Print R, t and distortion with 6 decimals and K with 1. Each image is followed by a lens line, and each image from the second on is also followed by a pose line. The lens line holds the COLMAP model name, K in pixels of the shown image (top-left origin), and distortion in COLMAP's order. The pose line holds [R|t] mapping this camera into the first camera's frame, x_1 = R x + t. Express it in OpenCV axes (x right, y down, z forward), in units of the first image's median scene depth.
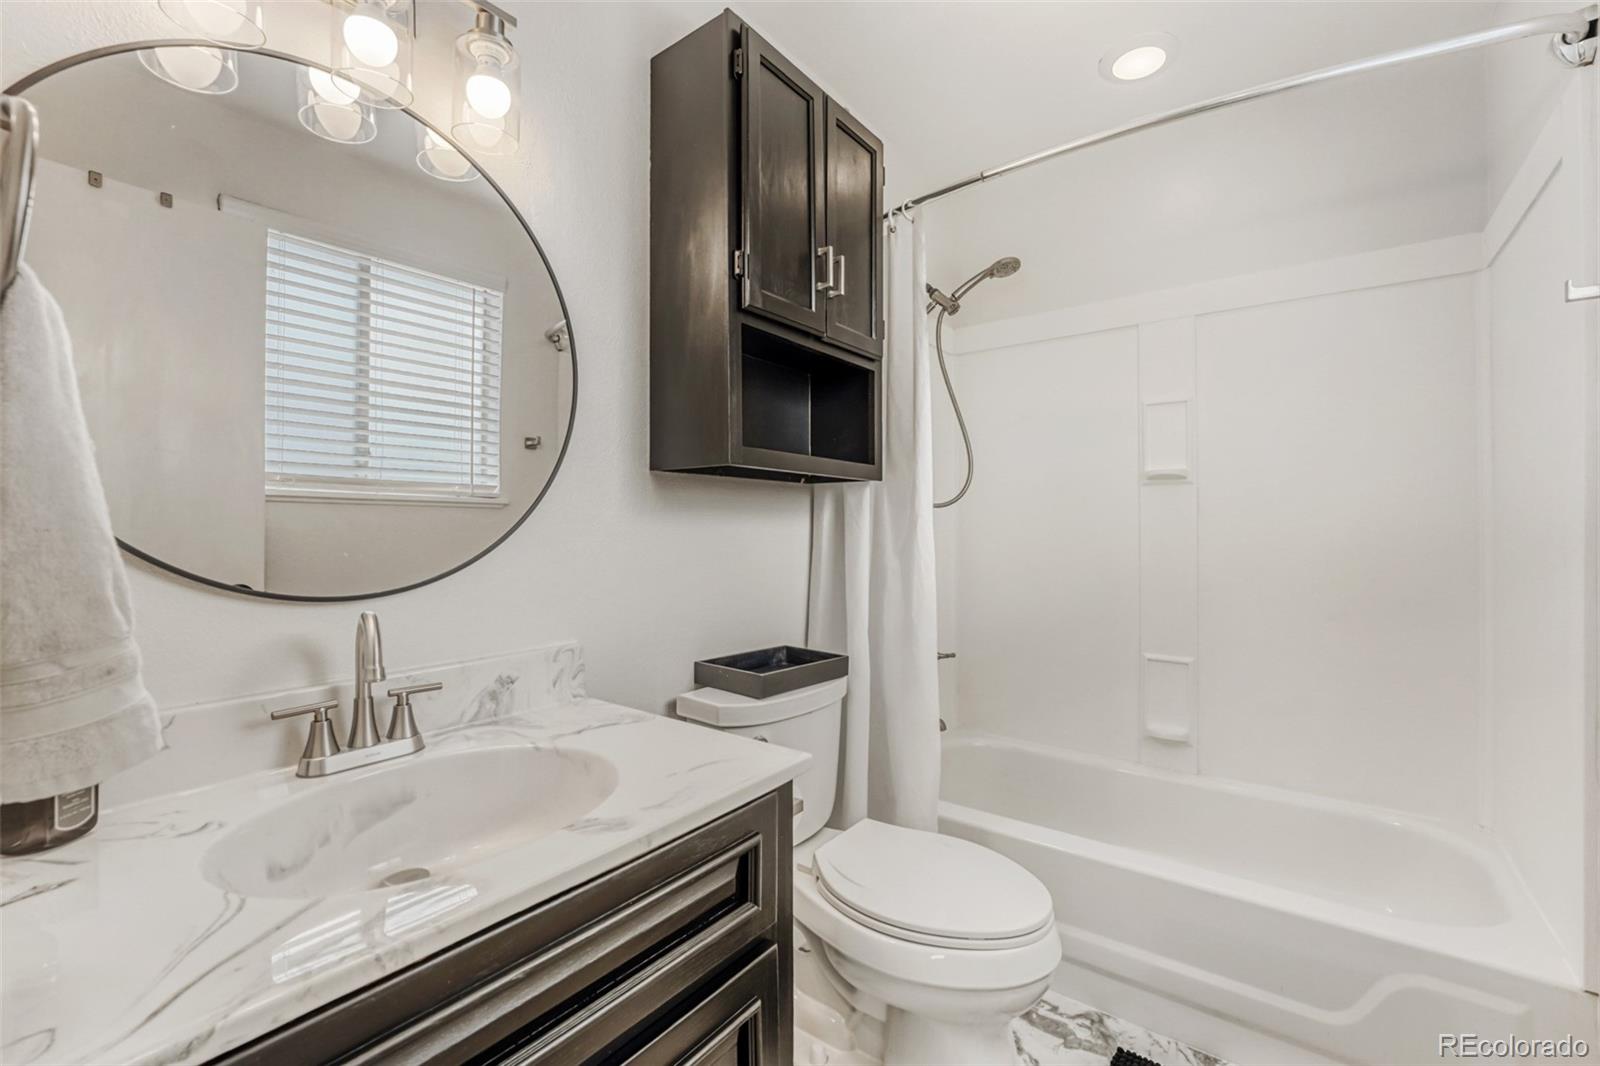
lens RADIAL K [[658.5, 0, 802.6], [0, 658.5, 530.0], [0, 0, 1]] dist [-0.026100, 0.001959]
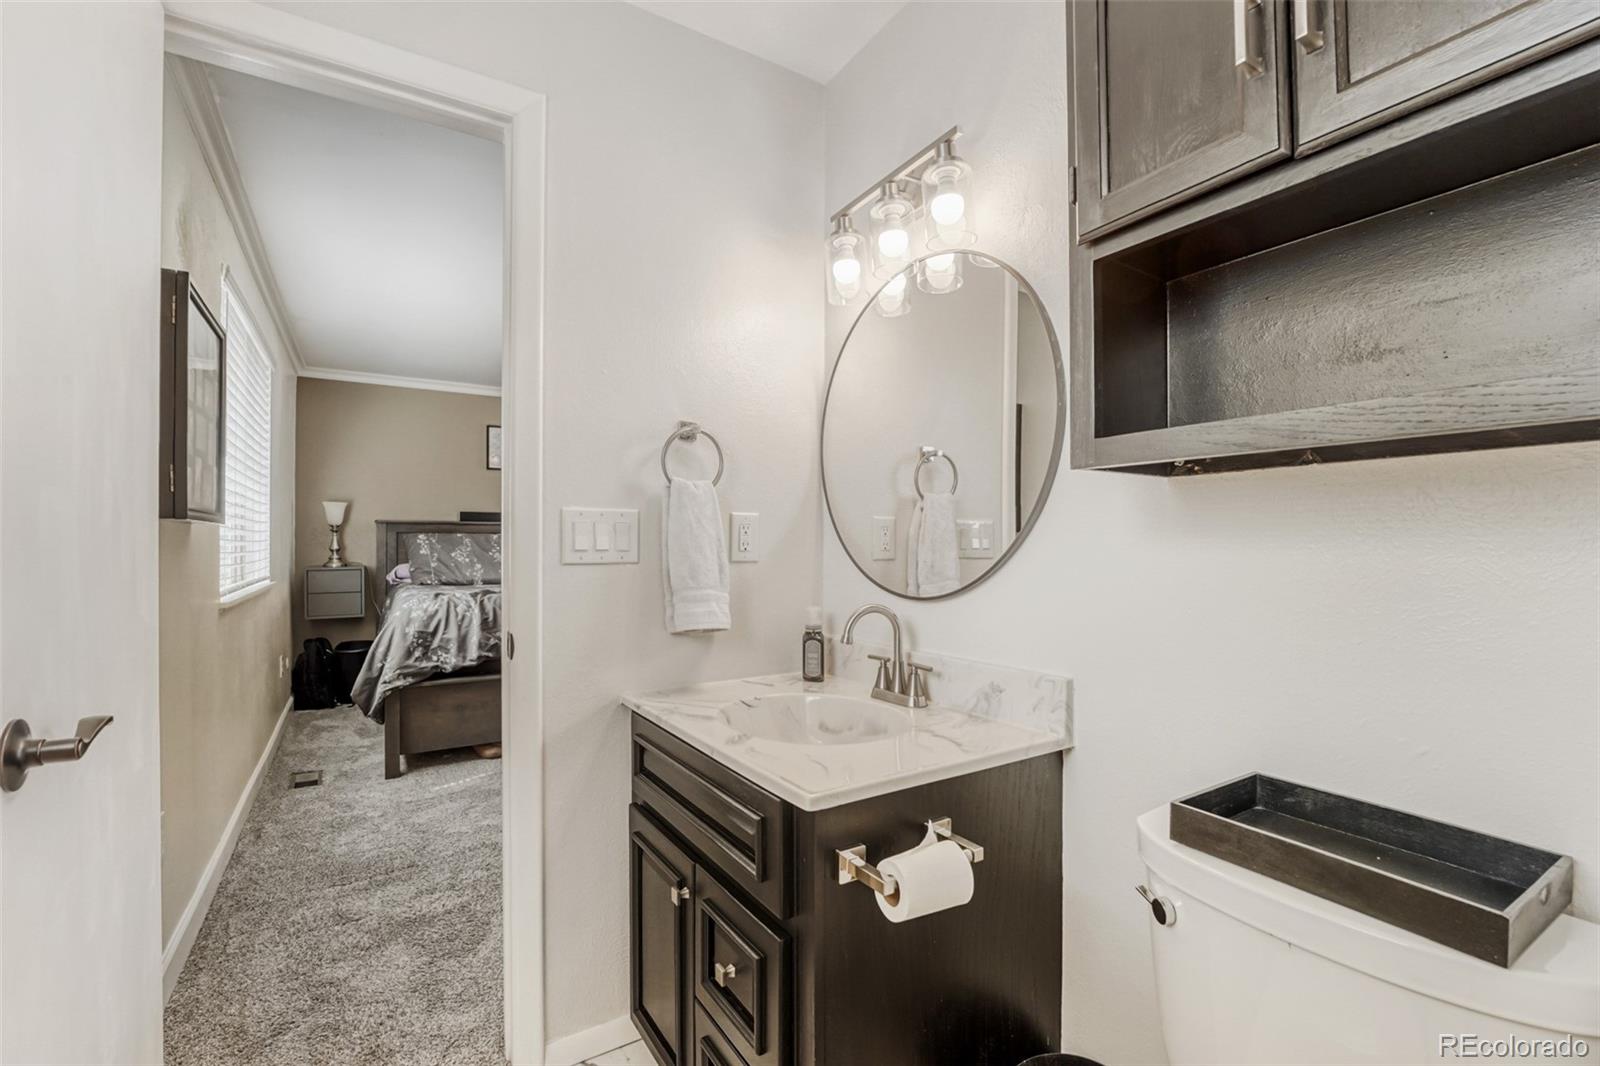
lens RADIAL K [[677.4, 0, 803.9], [0, 677.4, 540.0], [0, 0, 1]] dist [-0.026228, 0.003630]
pose [[-0.322725, -0.006779, -0.946469, 0.794152], [-0.004390, 0.999974, -0.005665, -0.018146], [0.946483, 0.002327, -0.322746, 1.108634]]
